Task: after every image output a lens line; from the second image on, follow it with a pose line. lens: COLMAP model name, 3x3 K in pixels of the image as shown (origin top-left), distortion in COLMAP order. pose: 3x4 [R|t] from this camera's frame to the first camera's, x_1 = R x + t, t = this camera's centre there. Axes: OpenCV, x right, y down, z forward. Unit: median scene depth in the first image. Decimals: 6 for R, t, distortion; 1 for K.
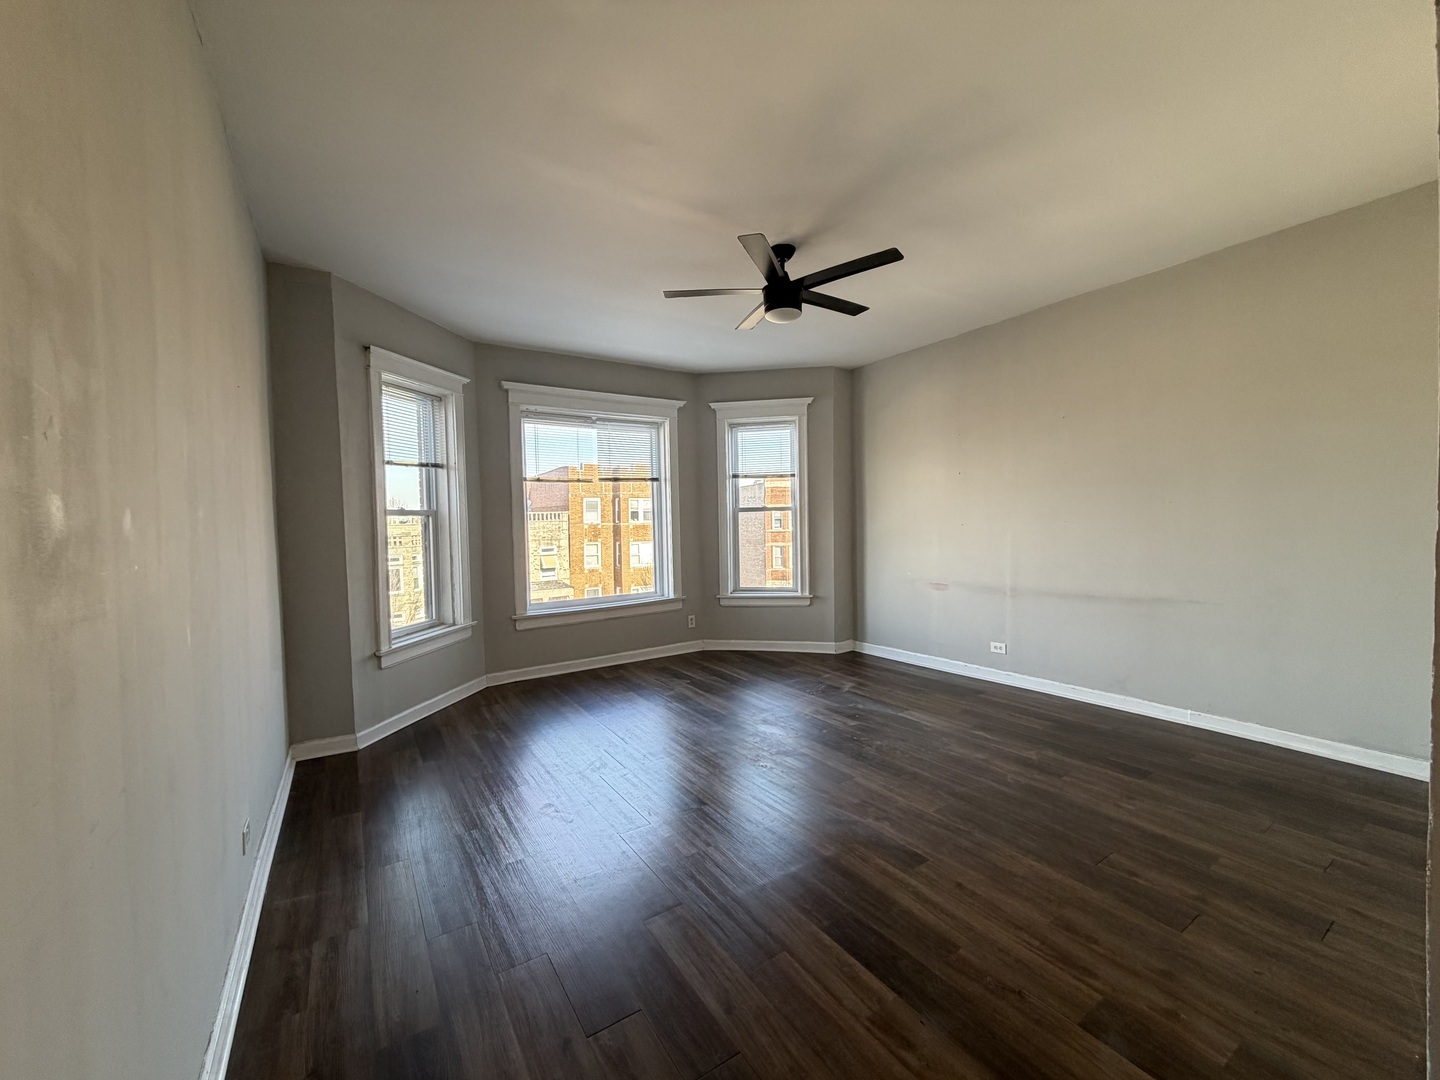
lens RADIAL K [[570.5, 0, 714.5], [0, 570.5, 545.7], [0, 0, 1]] dist [-0.003155, -0.001078]
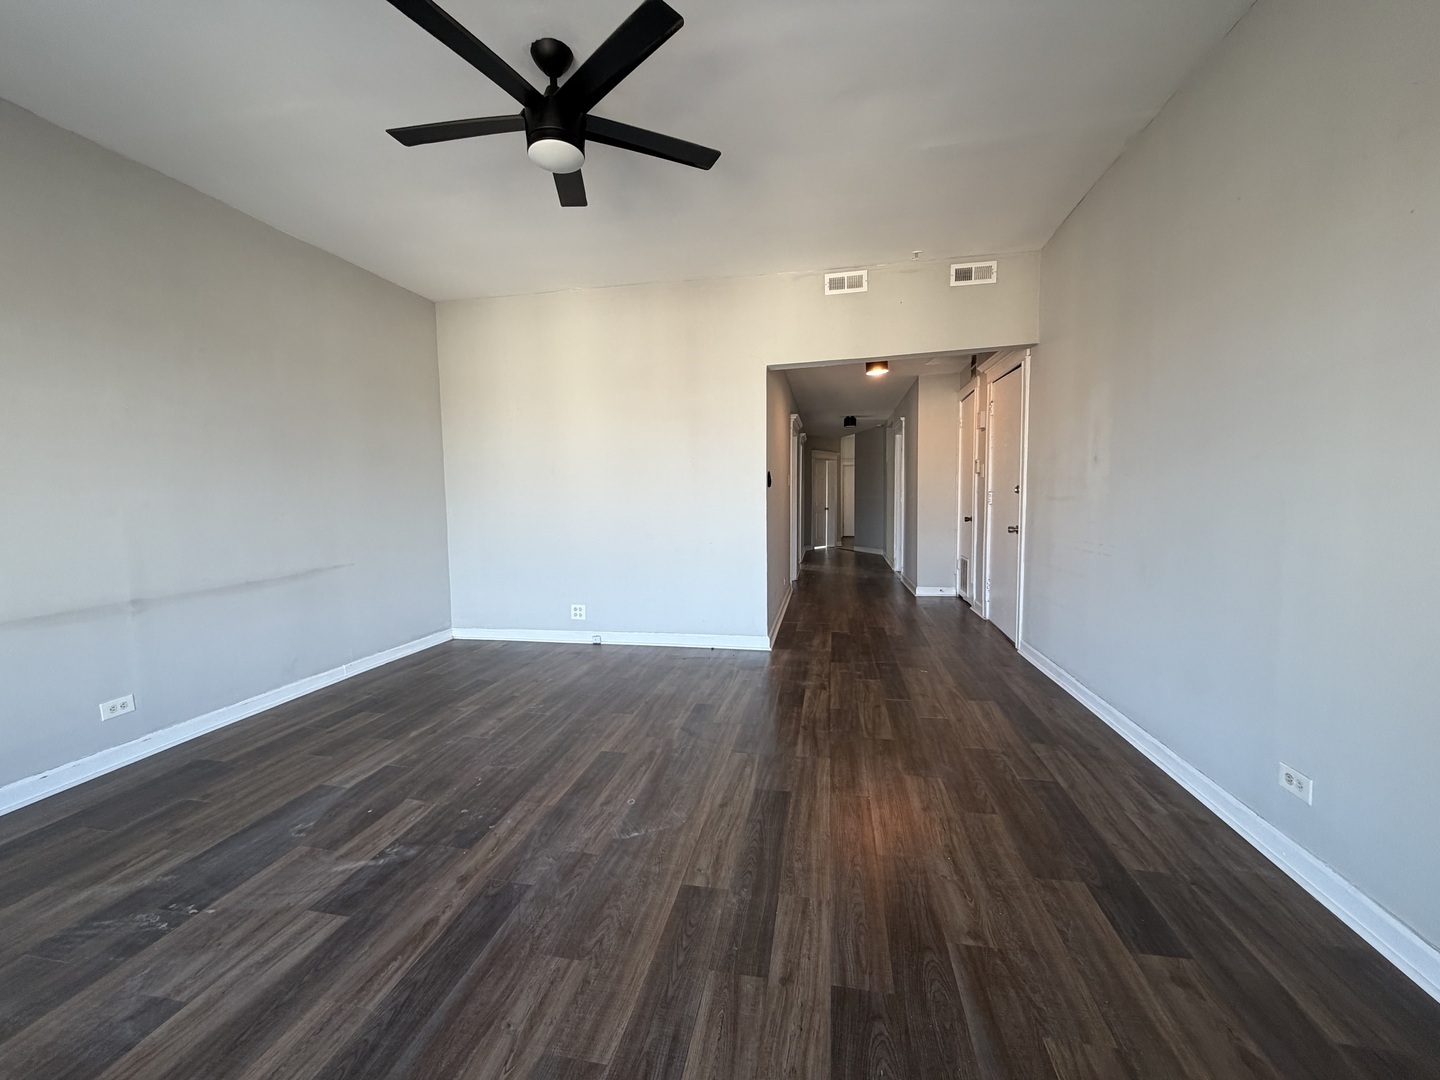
lens RADIAL K [[570.5, 0, 720.8], [0, 570.5, 539.9], [0, 0, 1]] dist [-0.003155, -0.001078]
pose [[-0.717369, -0.020375, 0.696396, -0.399829], [0.063730, 0.993462, 0.094716, -0.006729], [-0.693773, 0.112327, -0.711380, 1.128498]]
